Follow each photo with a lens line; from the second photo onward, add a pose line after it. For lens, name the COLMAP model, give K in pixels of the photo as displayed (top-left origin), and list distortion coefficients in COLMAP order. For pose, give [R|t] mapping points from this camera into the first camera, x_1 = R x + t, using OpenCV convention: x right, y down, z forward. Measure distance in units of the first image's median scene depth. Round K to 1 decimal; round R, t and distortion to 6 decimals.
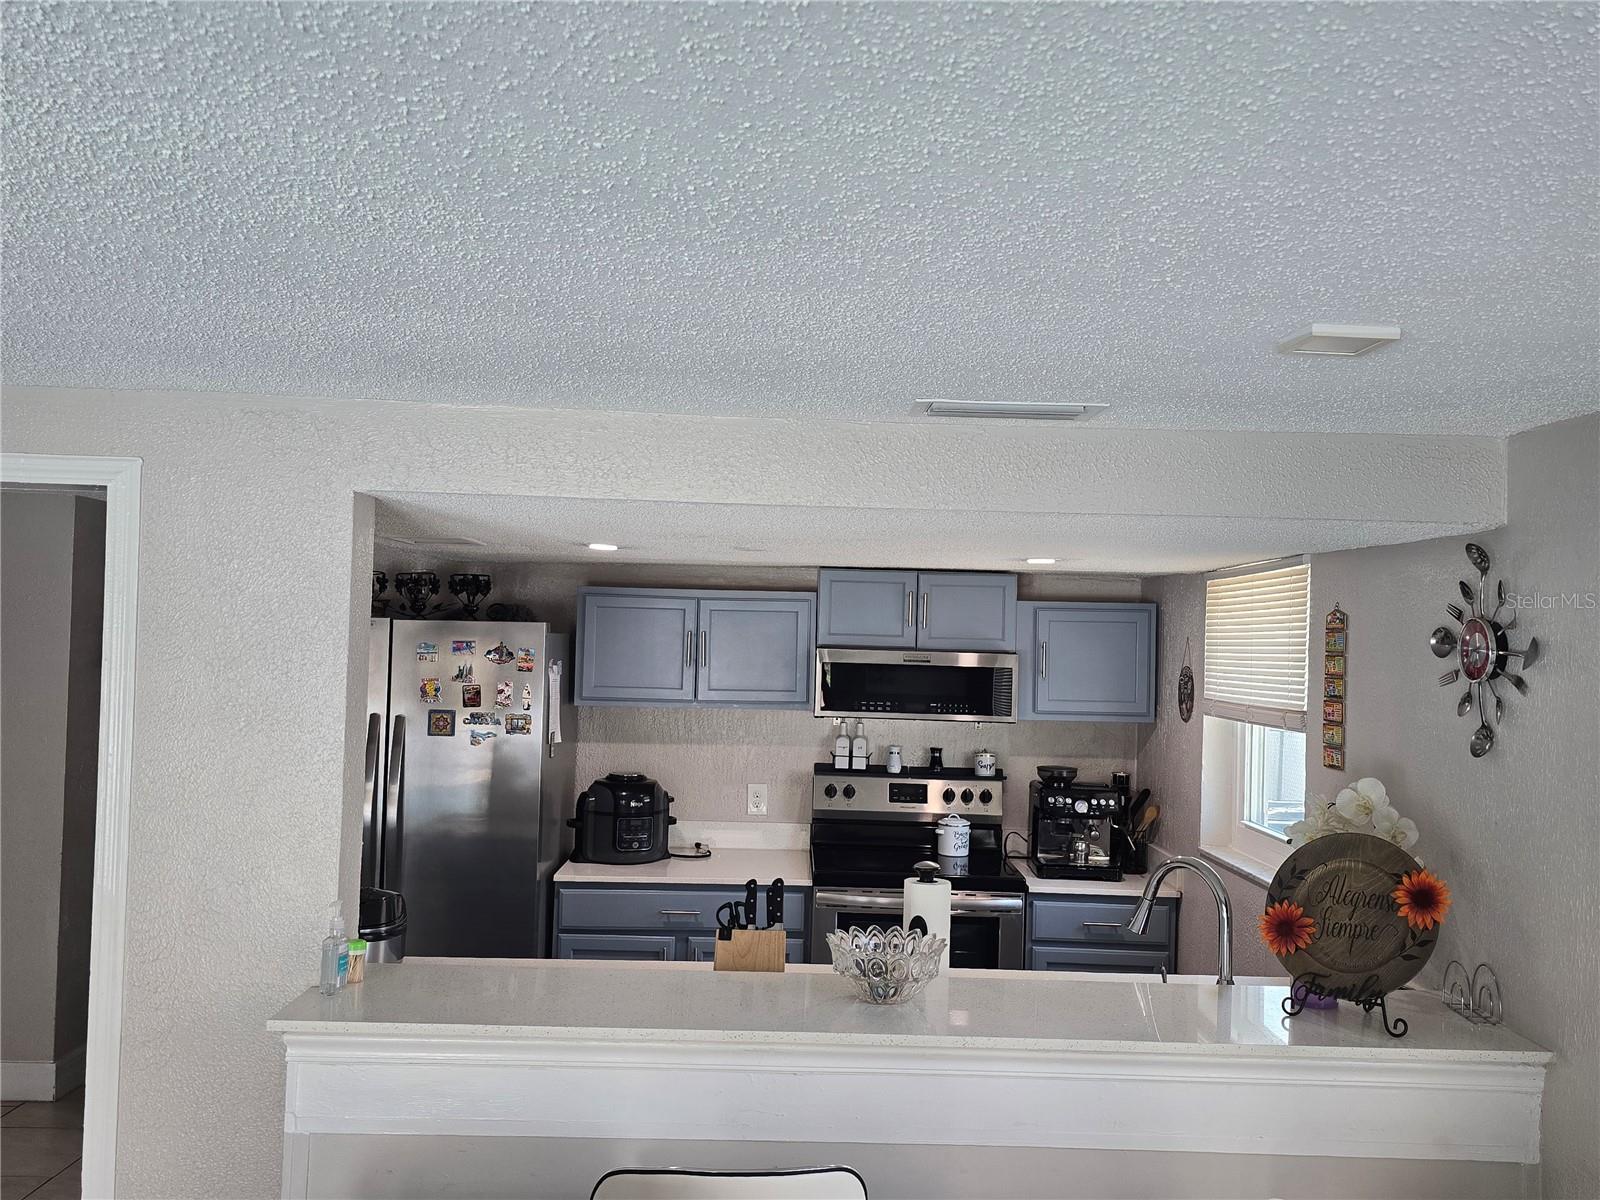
lens RADIAL K [[1358.5, 0, 804.1], [0, 1358.5, 593.6], [0, 0, 1]] dist [0.010410, -0.003416]
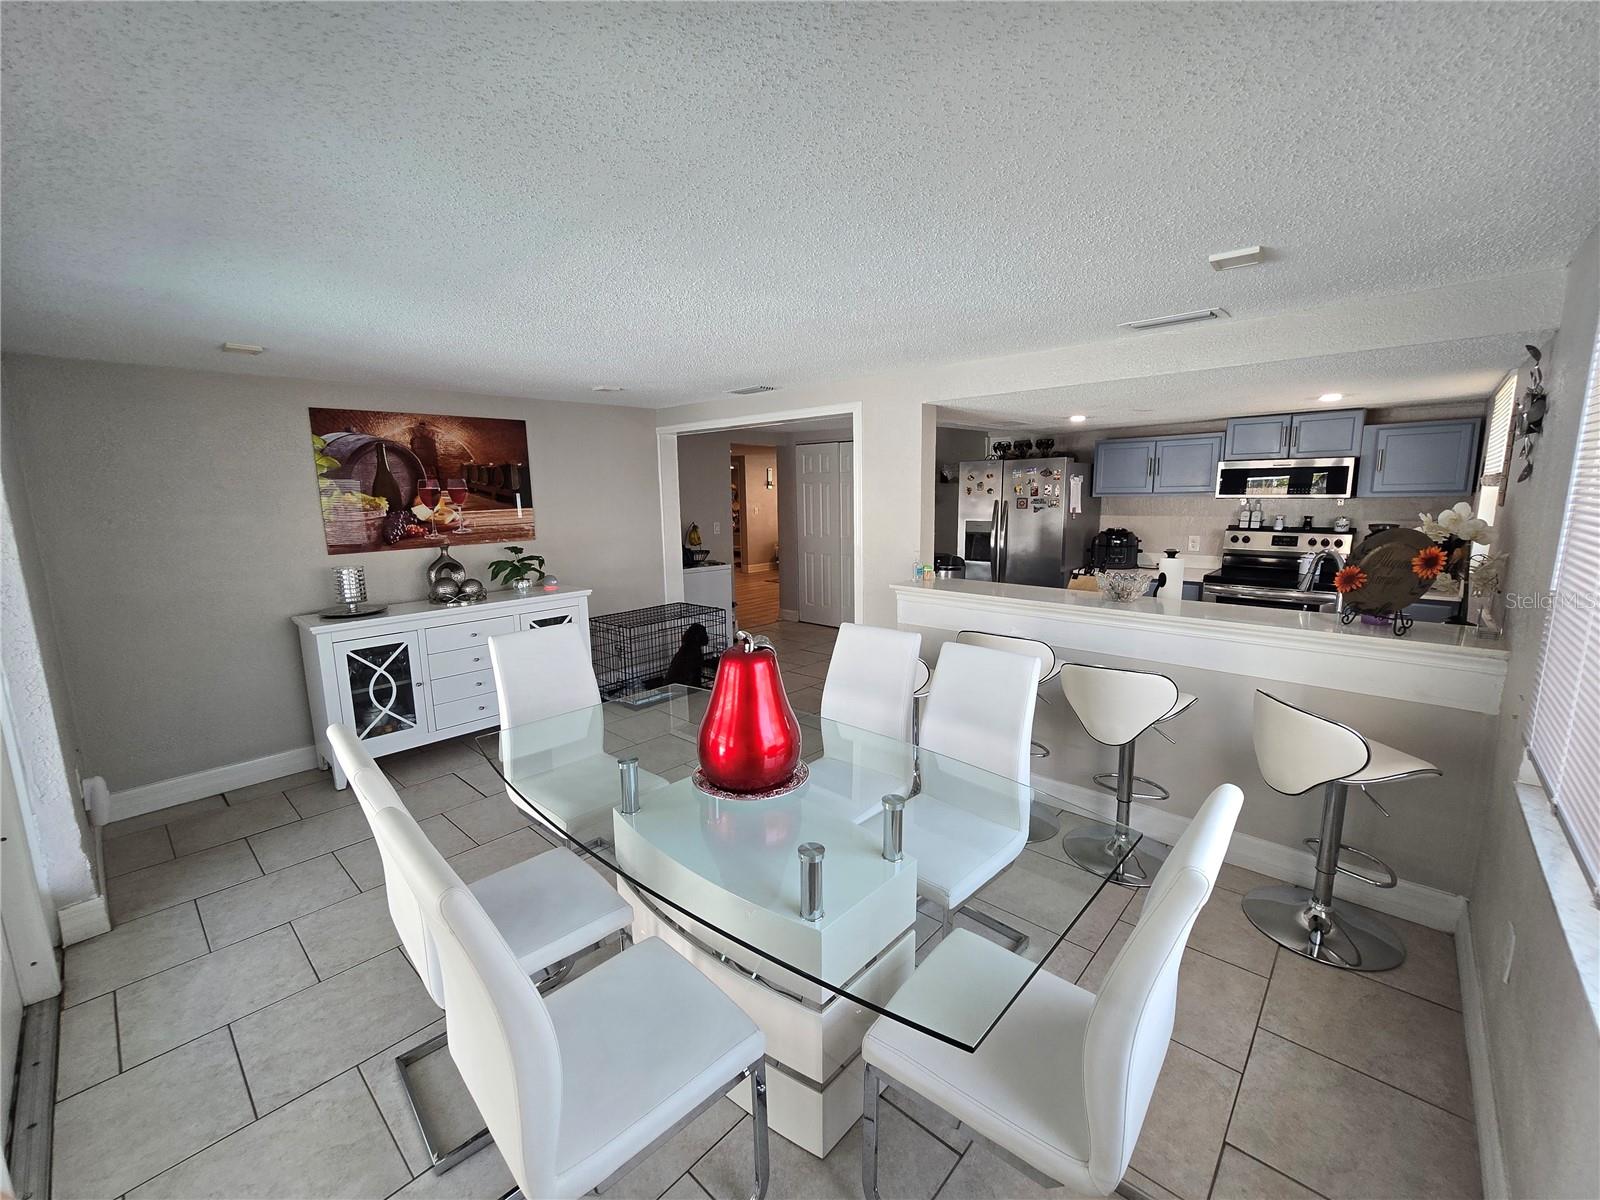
lens RADIAL K [[642.6, 0, 798.7], [0, 642.6, 602.8], [0, 0, 1]] dist [0.002469, 0.000091]
pose [[0.716386, 0.084383, -0.692582, 0.222131], [0.054785, 0.982791, 0.176409, 0.041177], [0.695549, -0.164320, 0.699435, -0.081273]]
